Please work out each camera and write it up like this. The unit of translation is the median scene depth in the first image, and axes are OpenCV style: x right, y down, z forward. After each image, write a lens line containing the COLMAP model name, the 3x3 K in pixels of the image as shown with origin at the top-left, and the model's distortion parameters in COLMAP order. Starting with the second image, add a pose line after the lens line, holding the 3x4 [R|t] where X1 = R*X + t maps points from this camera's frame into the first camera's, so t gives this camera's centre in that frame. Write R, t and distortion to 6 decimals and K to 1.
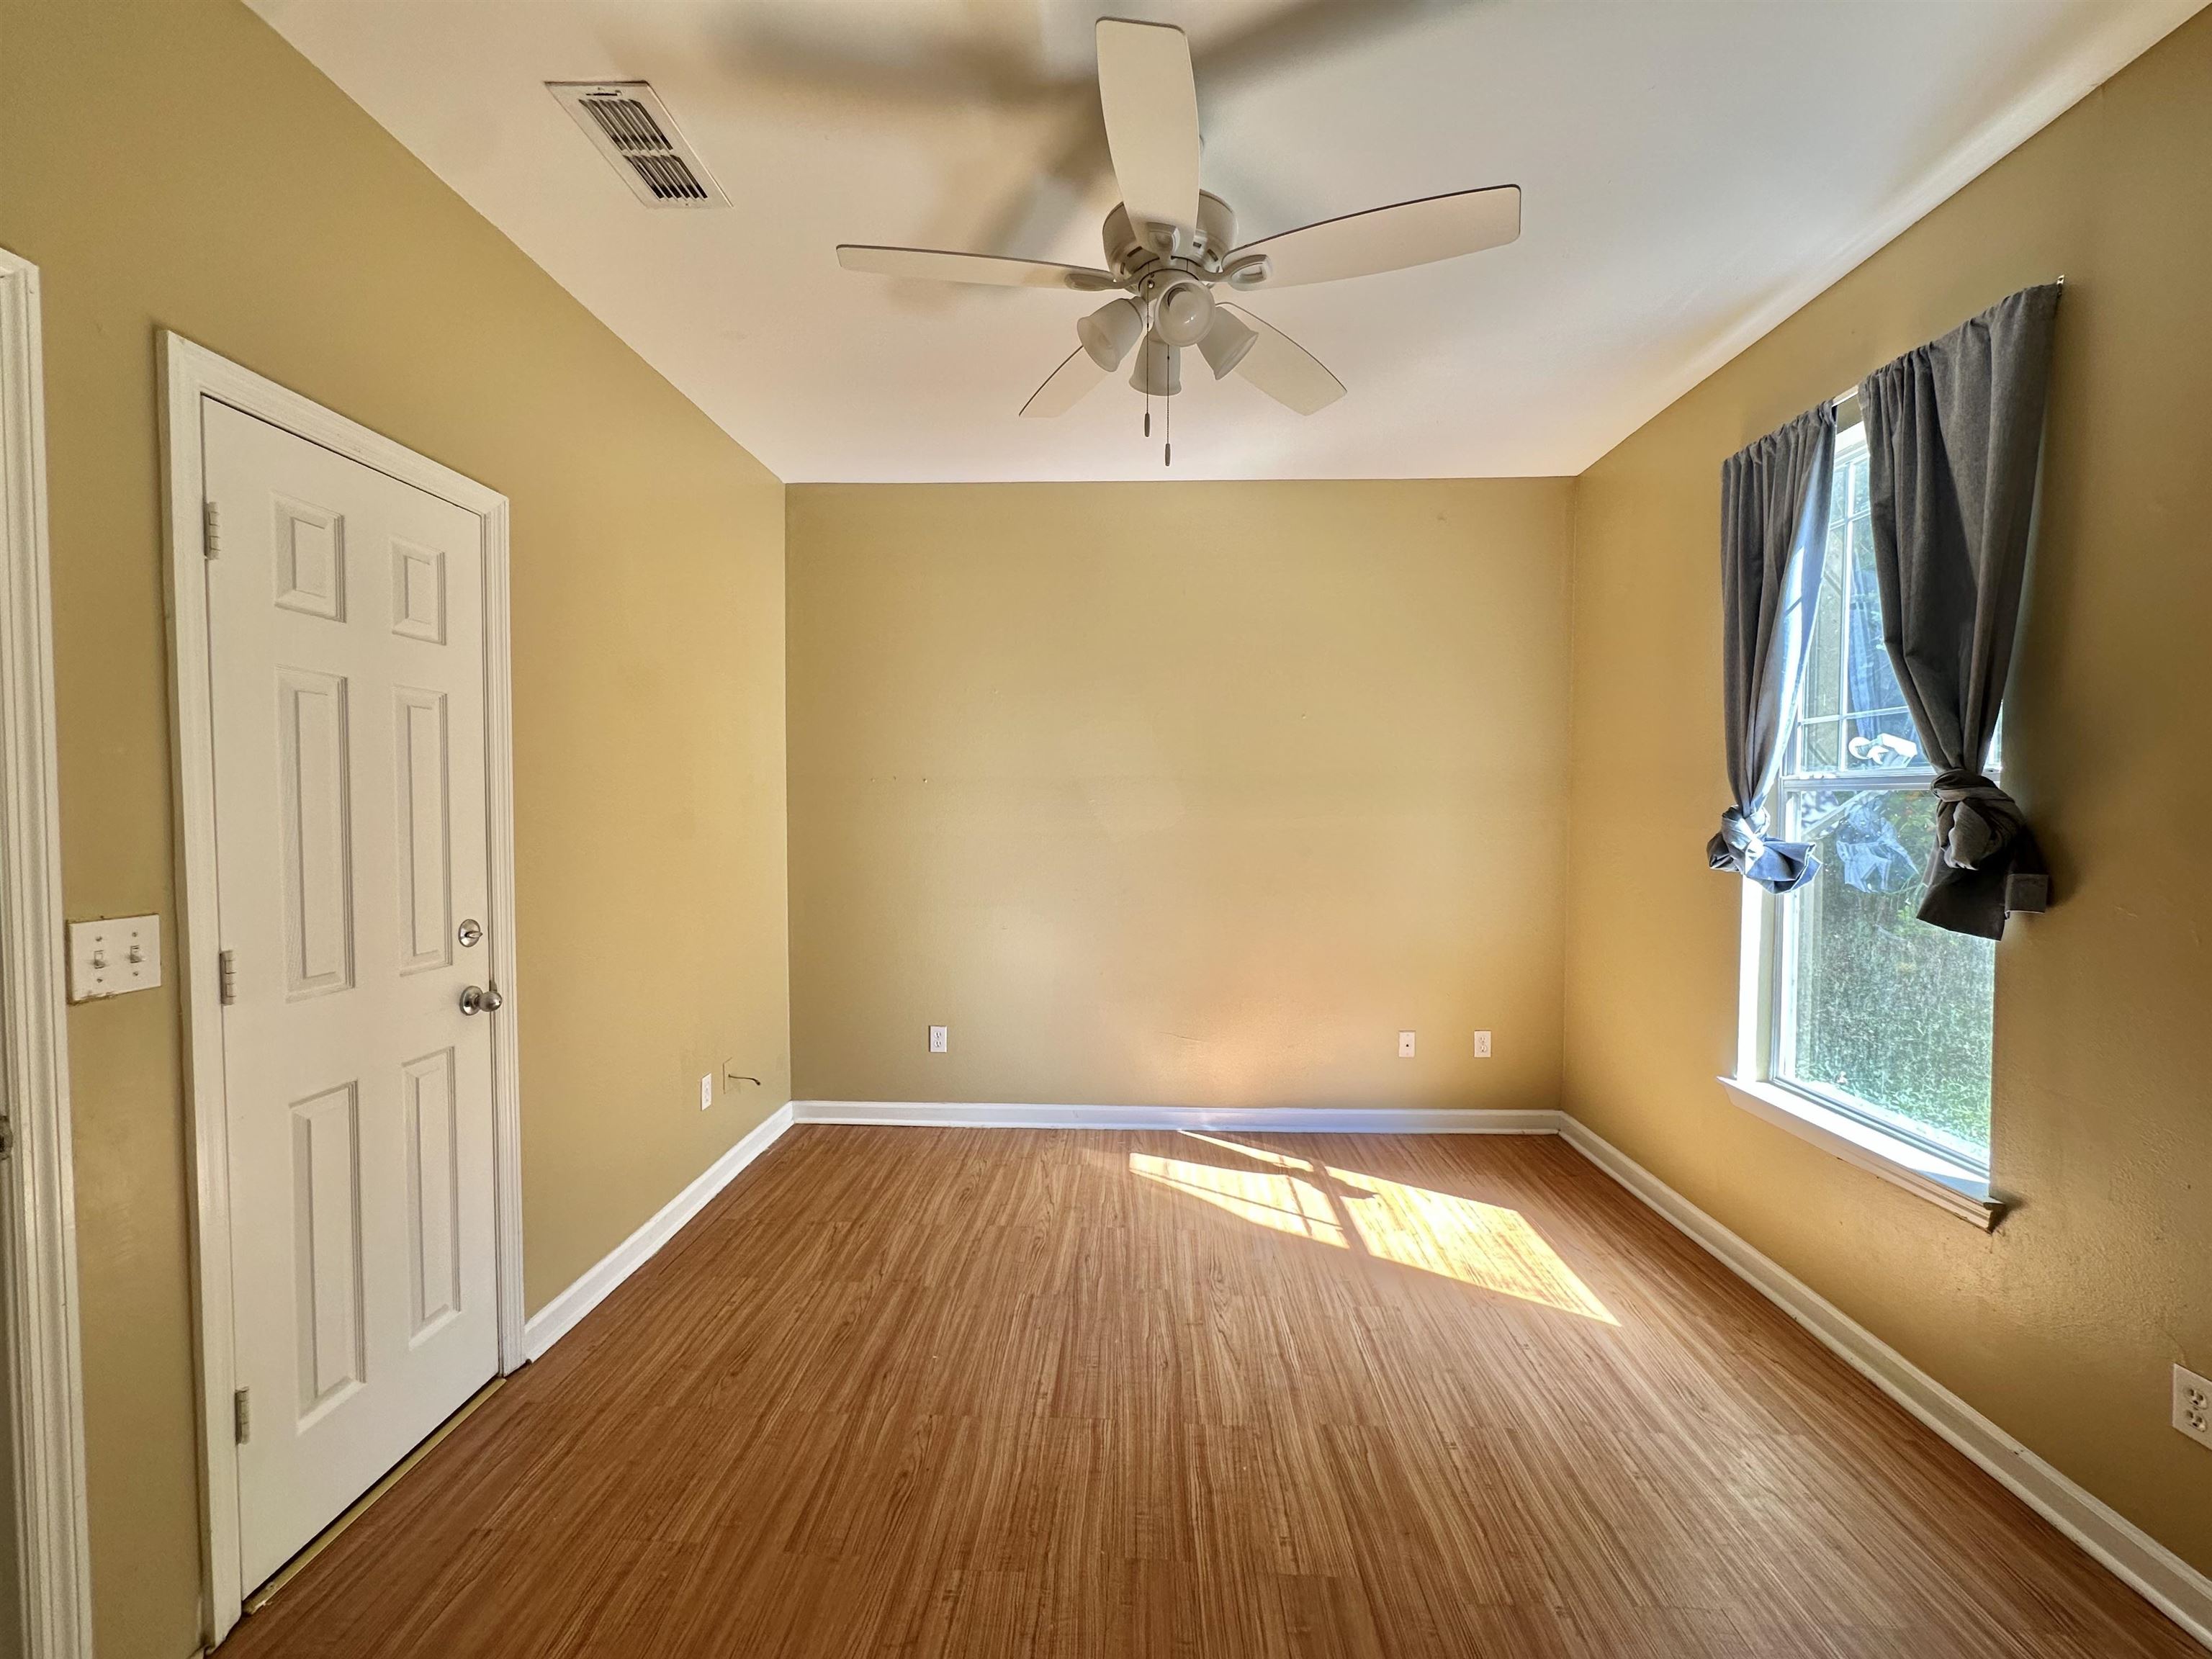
lens RADIAL K [[883.4, 0, 1106.0], [0, 883.4, 829.5], [0, 0, 1]] dist [-0.003336, -0.000077]
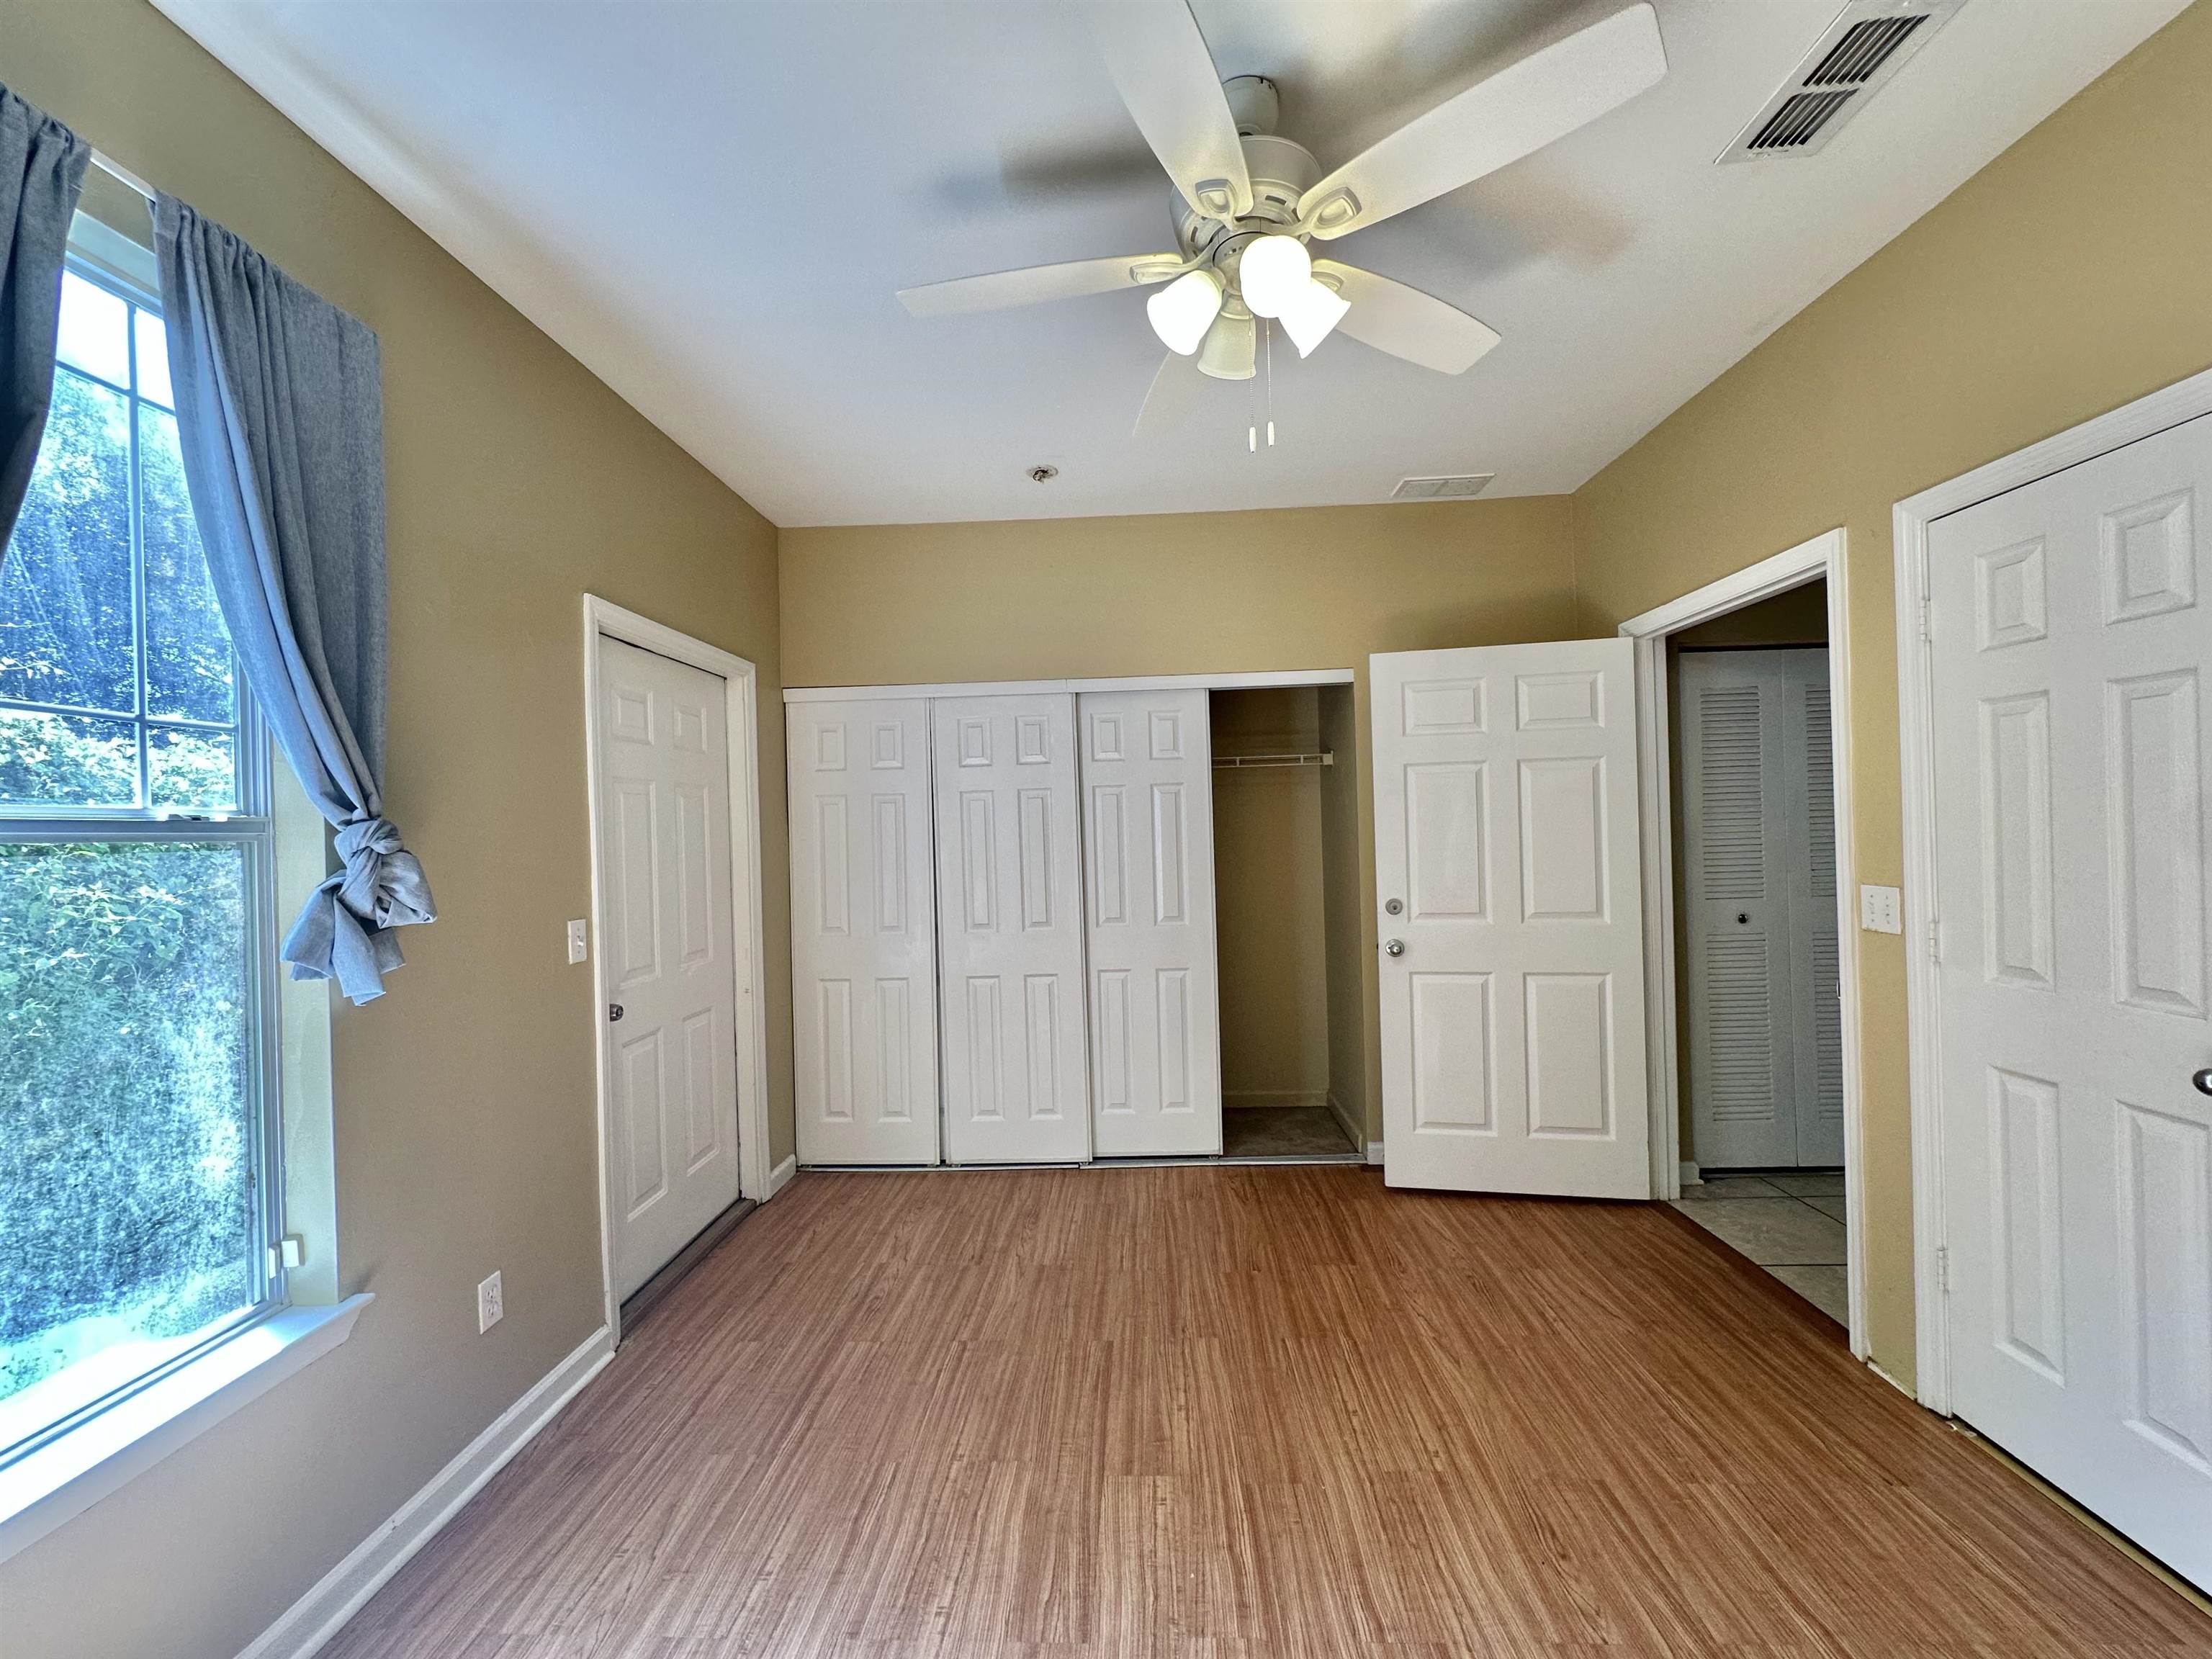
lens RADIAL K [[883.4, 0, 1106.0], [0, 883.4, 829.5], [0, 0, 1]] dist [-0.003336, -0.000077]
pose [[-0.999651, 0.026093, 0.004114, 0.228996], [0.026187, 0.999354, 0.024609, -0.060768], [-0.003469, 0.024708, -0.999689, 1.941697]]
